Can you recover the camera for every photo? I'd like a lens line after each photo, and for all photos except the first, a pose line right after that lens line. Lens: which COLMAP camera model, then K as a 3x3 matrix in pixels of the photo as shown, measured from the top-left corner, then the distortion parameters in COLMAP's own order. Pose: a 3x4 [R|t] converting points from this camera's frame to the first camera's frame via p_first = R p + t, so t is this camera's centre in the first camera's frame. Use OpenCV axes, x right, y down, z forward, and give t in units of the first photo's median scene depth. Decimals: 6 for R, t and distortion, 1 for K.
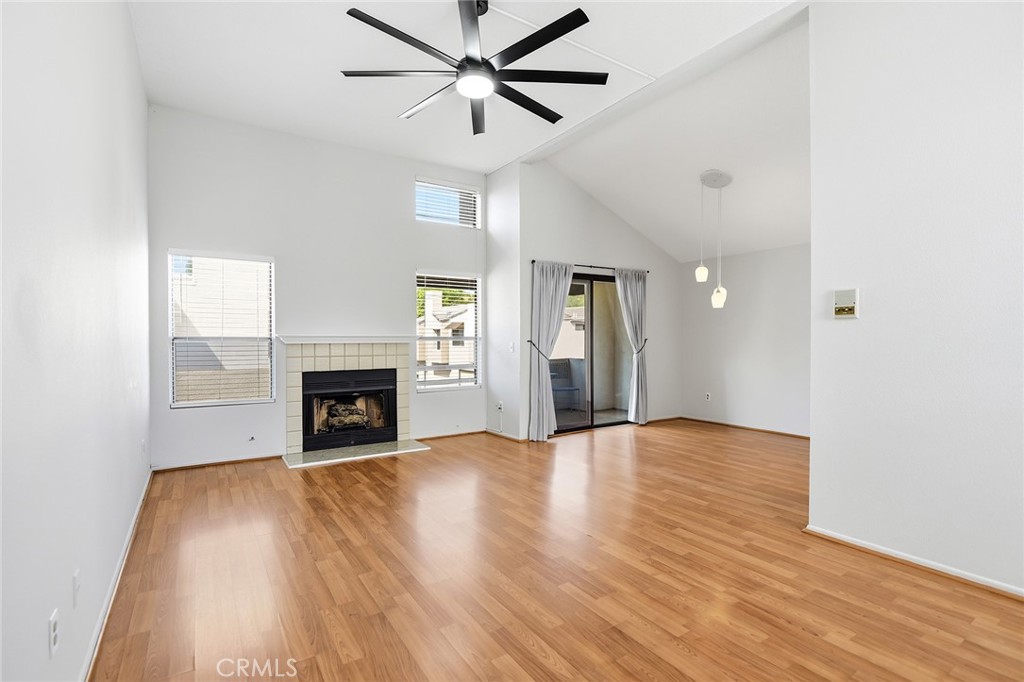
lens RADIAL K [[478.9, 0, 511.7], [0, 478.9, 342.6], [0, 0, 1]] dist [-0.011165, -0.000717]
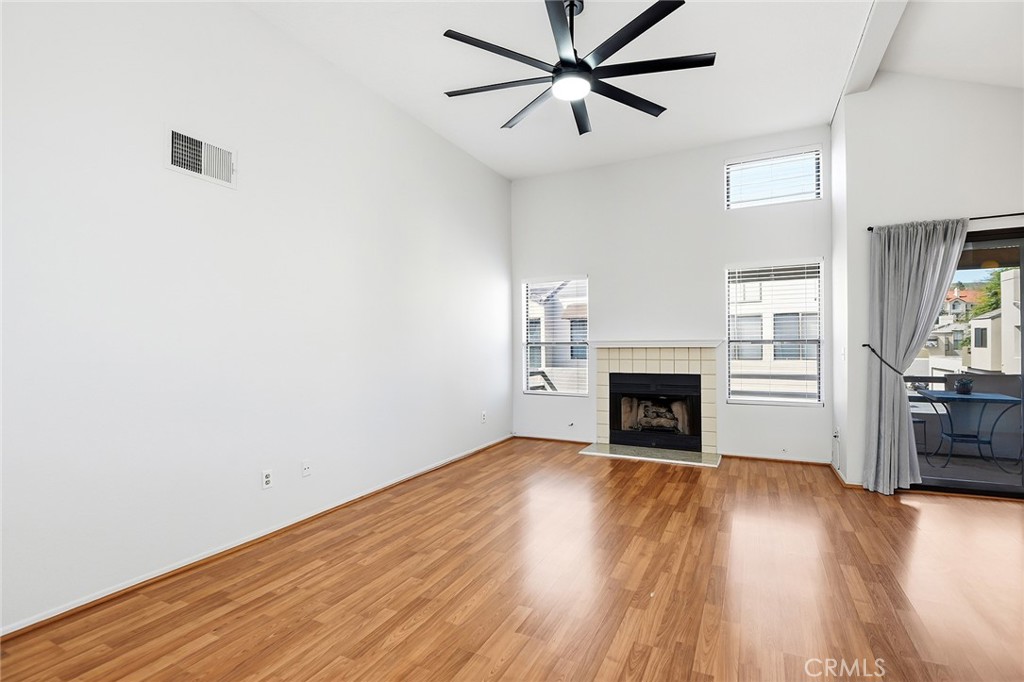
lens RADIAL K [[478.9, 0, 511.7], [0, 478.9, 342.6], [0, 0, 1]] dist [-0.011165, -0.000717]
pose [[0.498507, -0.004332, -0.866875, 0.423766], [0.000441, 0.999989, -0.004743, -0.004415], [0.866886, 0.001982, 0.498503, 0.236743]]
